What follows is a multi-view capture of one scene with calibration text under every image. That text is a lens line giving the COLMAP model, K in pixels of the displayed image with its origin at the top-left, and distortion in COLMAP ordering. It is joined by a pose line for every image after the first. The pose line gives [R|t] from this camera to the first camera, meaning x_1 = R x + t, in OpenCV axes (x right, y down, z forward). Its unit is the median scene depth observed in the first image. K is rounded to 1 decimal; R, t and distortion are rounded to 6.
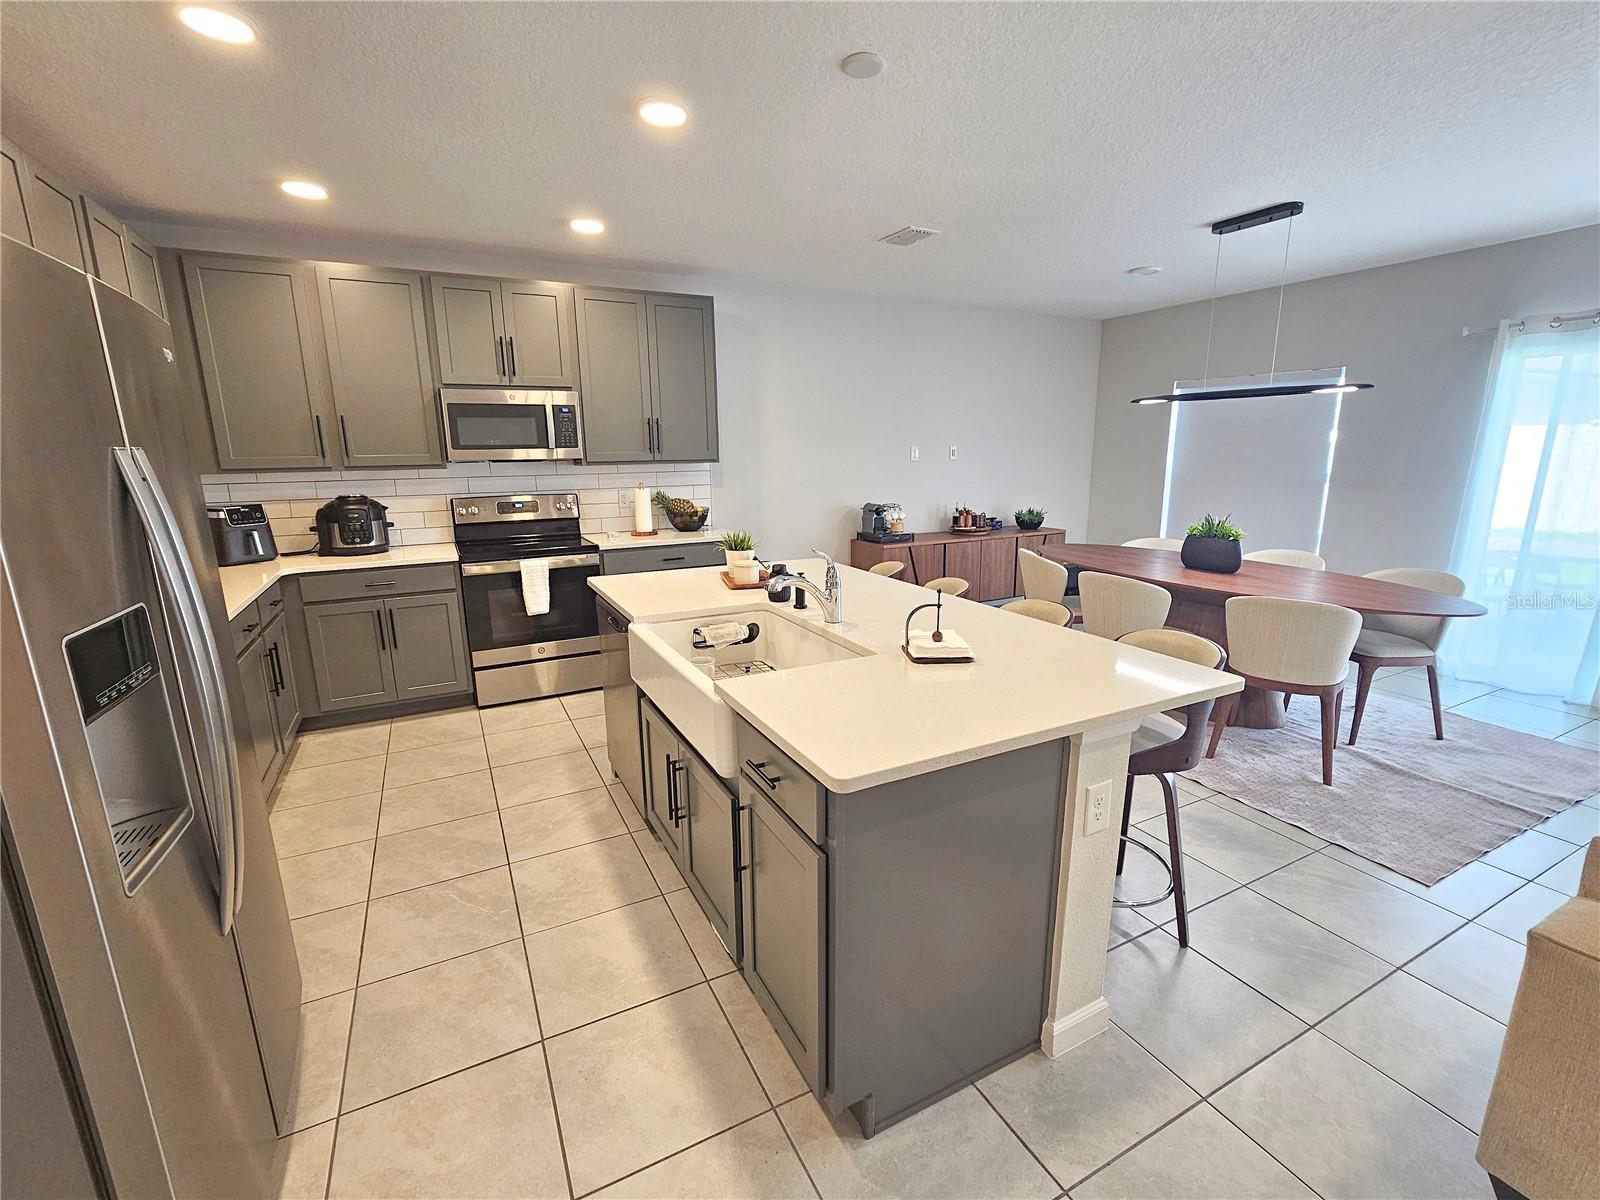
lens RADIAL K [[700.2, 0, 806.4], [0, 700.2, 594.3], [0, 0, 1]] dist [-0.004871, 0.000771]
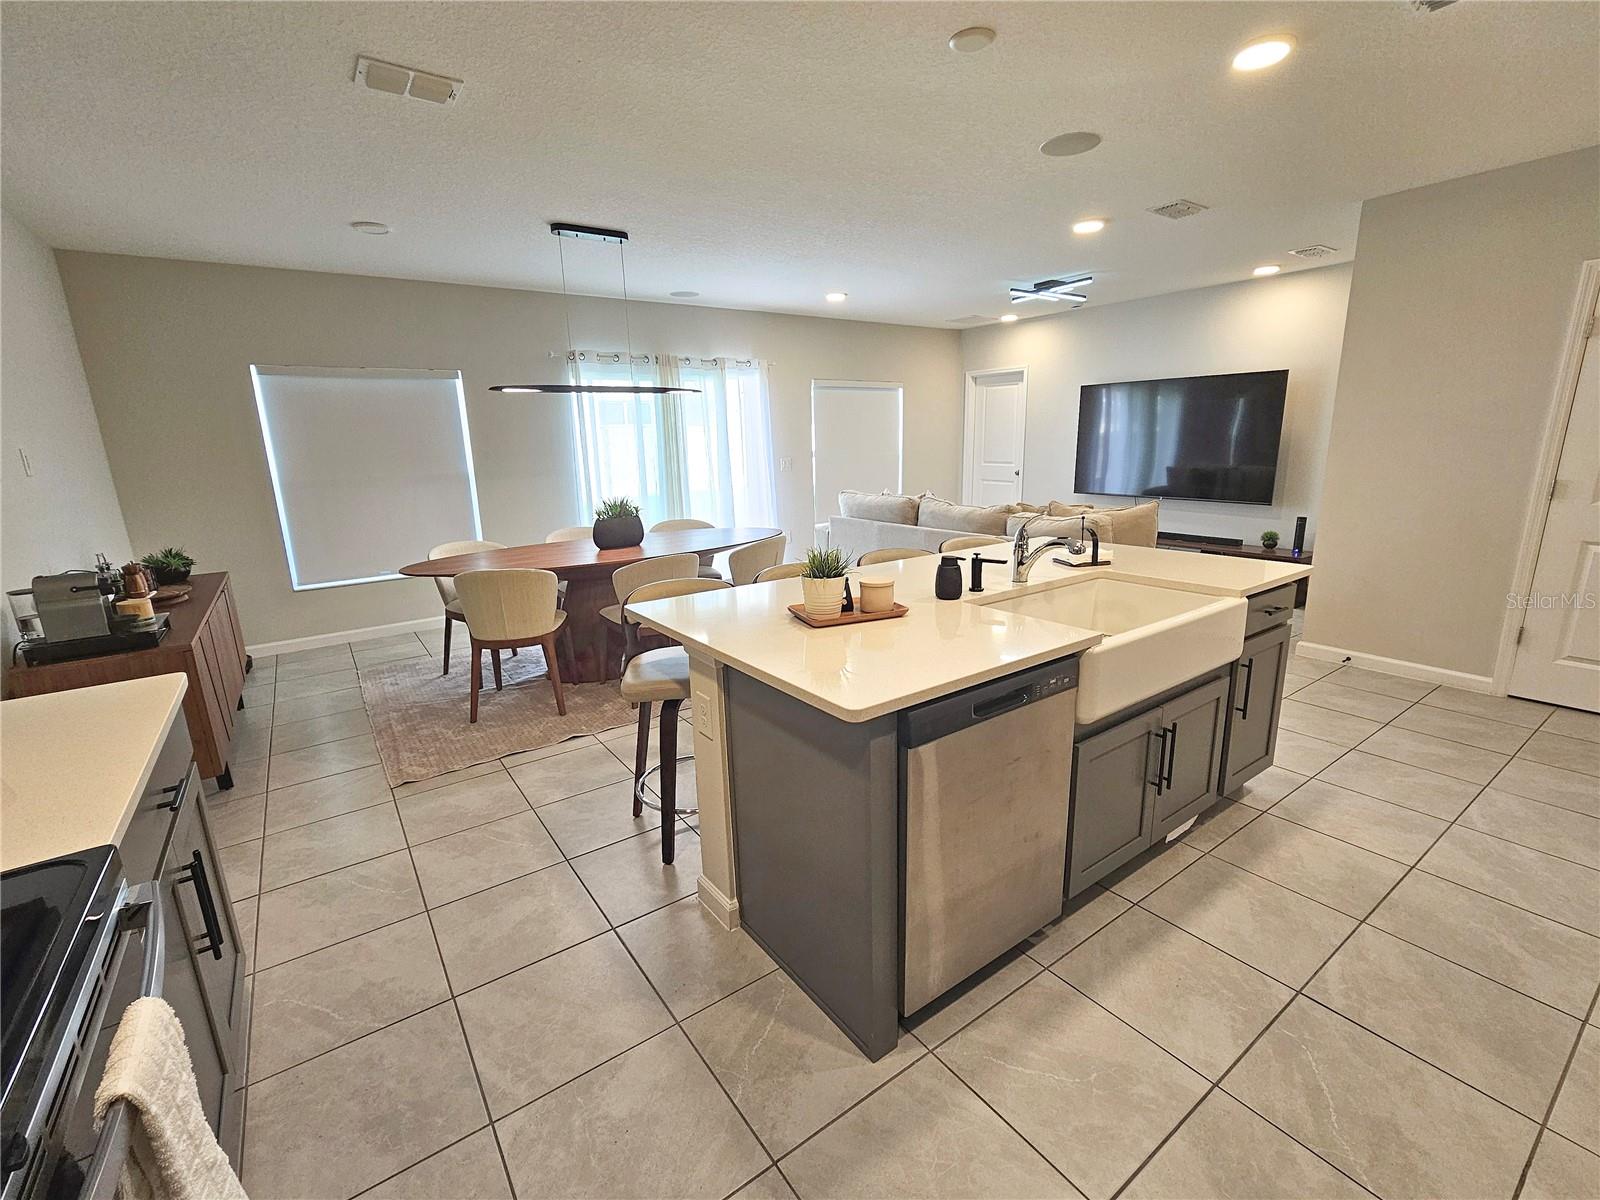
lens RADIAL K [[700.2, 0, 802.7], [0, 700.2, 600.8], [0, 0, 1]] dist [-0.004871, 0.000771]
pose [[-0.129221, -0.217981, 0.967360, -0.945994], [0.236533, 0.940604, 0.243548, -0.265610], [-0.962992, 0.260285, -0.069986, 1.382694]]
